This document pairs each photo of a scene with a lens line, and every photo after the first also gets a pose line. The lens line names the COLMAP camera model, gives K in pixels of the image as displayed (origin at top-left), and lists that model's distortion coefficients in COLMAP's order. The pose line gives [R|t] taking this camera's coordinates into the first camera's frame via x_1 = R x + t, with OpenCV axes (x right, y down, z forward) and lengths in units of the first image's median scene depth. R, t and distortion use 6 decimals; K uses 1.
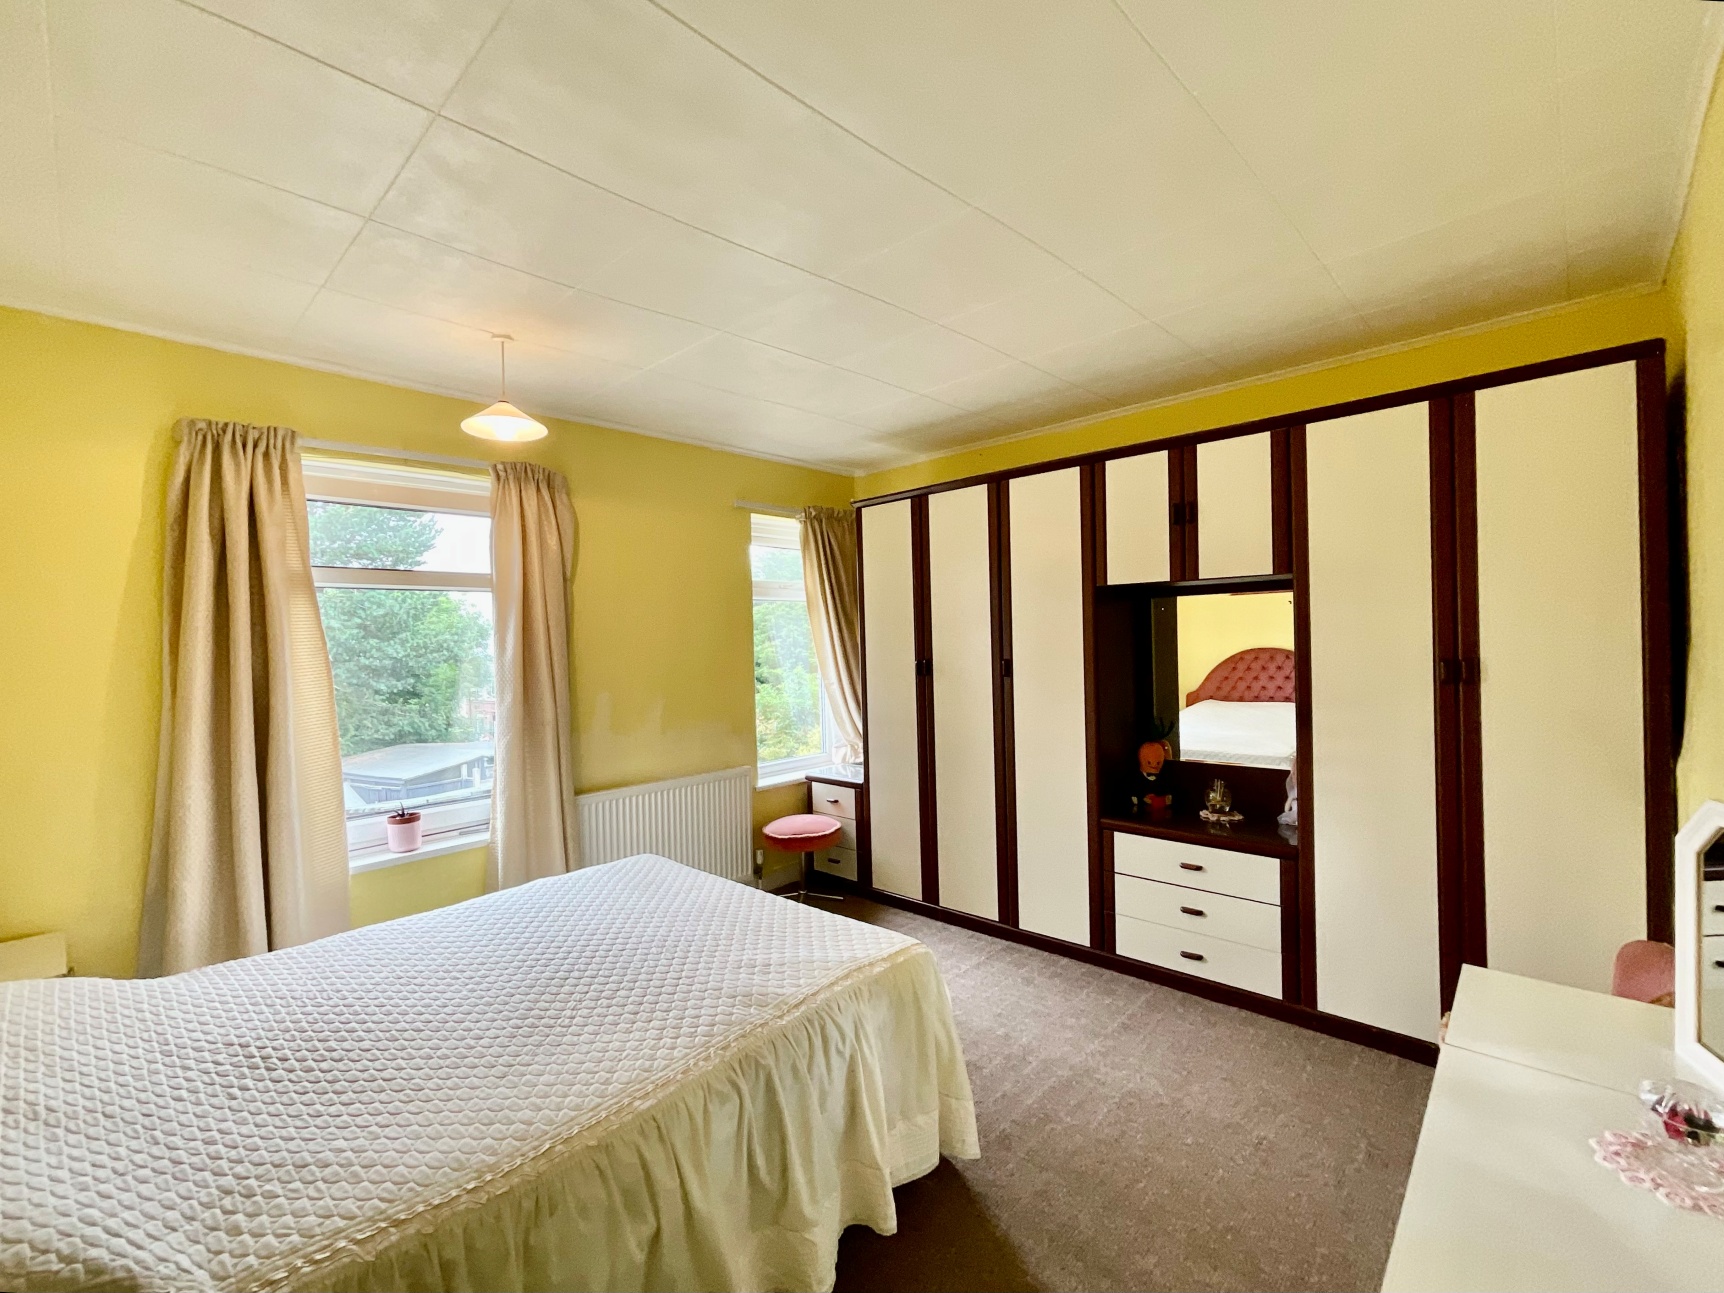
lens RADIAL K [[715.3, 0, 873.1], [0, 715.3, 648.4], [0, 0, 1]] dist [-0.000798, 0.000388]
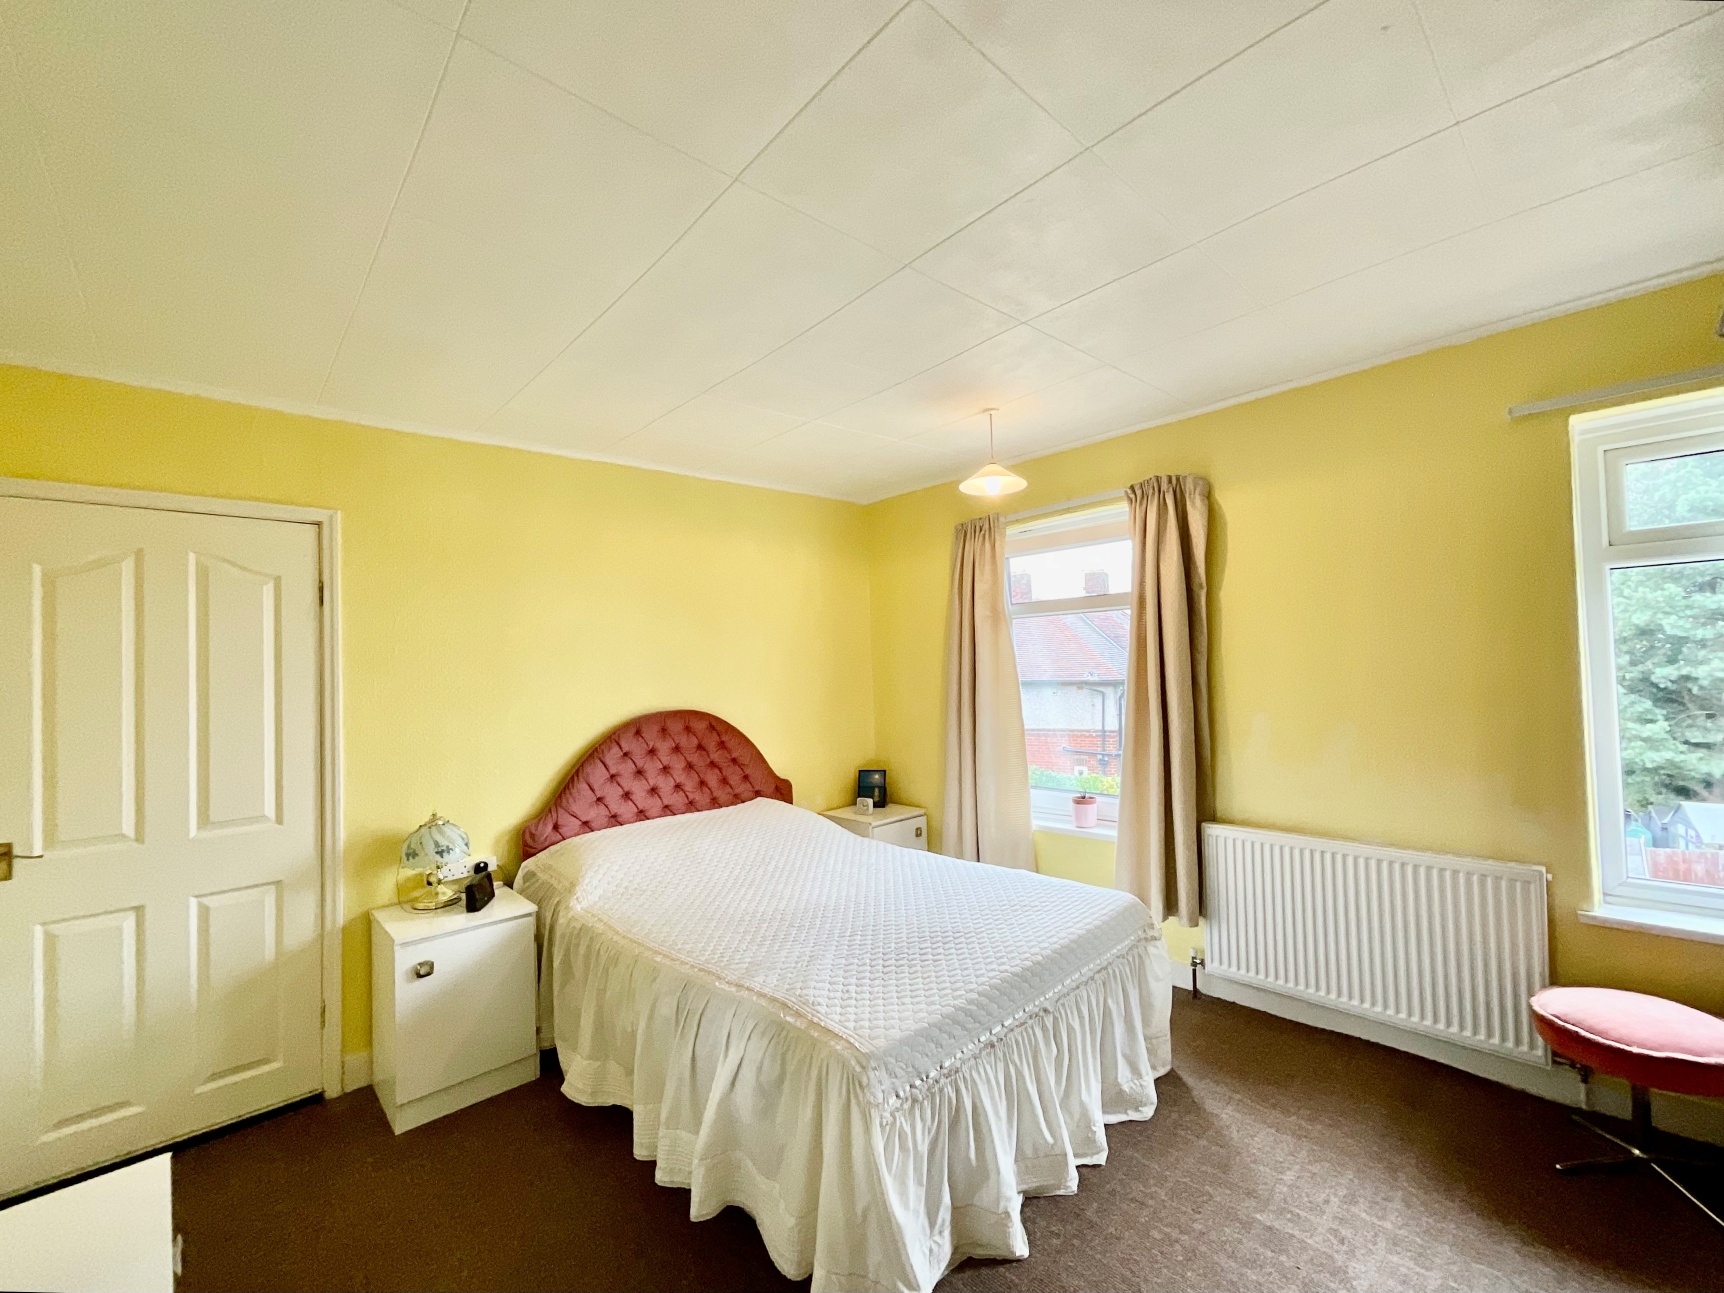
lens RADIAL K [[715.3, 0, 873.1], [0, 715.3, 648.4], [0, 0, 1]] dist [-0.000798, 0.000388]
pose [[-0.054219, -0.009986, -0.998479, 2.352408], [0.024646, 0.999632, -0.011336, -0.070061], [0.998225, -0.025223, -0.053953, 2.911947]]
